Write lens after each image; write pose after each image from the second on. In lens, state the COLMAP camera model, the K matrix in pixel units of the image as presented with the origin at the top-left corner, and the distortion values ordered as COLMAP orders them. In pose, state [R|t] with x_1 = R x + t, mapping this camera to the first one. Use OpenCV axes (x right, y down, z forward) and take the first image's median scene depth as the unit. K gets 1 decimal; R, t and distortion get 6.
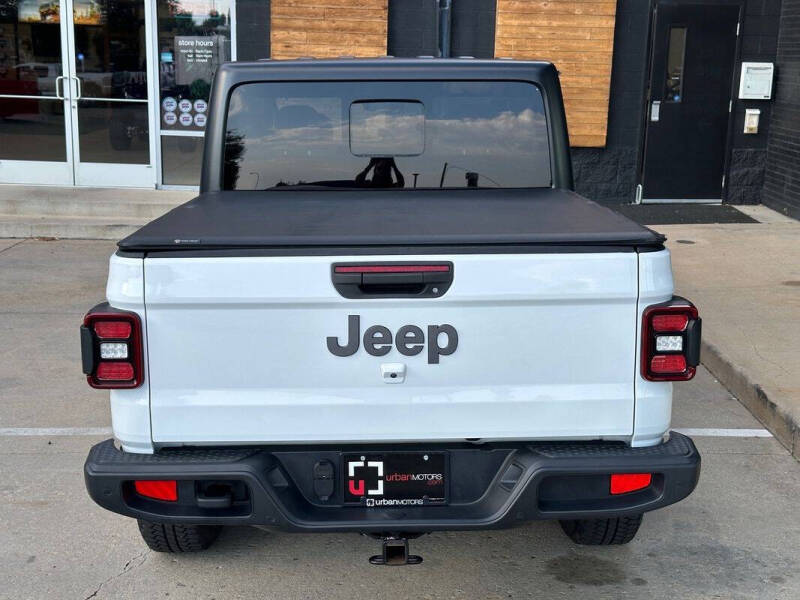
lens RADIAL K [[1119.9, 0, 400.0], [0, 1119.9, 300.0], [0, 0, 1]] dist [0.186060, -0.361522]
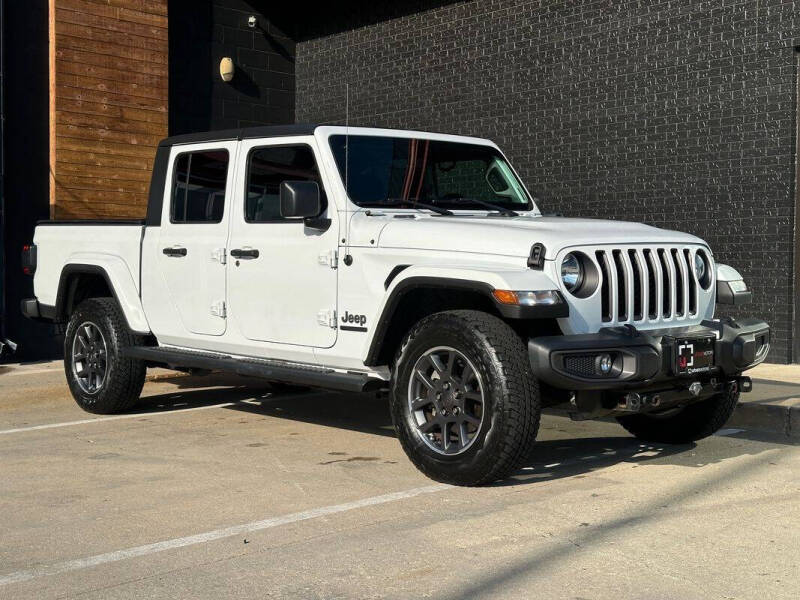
lens RADIAL K [[1123.5, 0, 396.0], [0, 1123.5, 291.1], [0, 0, 1]] dist [0.160970, -0.166576]
pose [[0.747437, -0.028845, 0.663706, -0.321314], [0.153711, 0.979456, -0.130536, 0.034241], [-0.646305, 0.199586, 0.736516, 0.155026]]
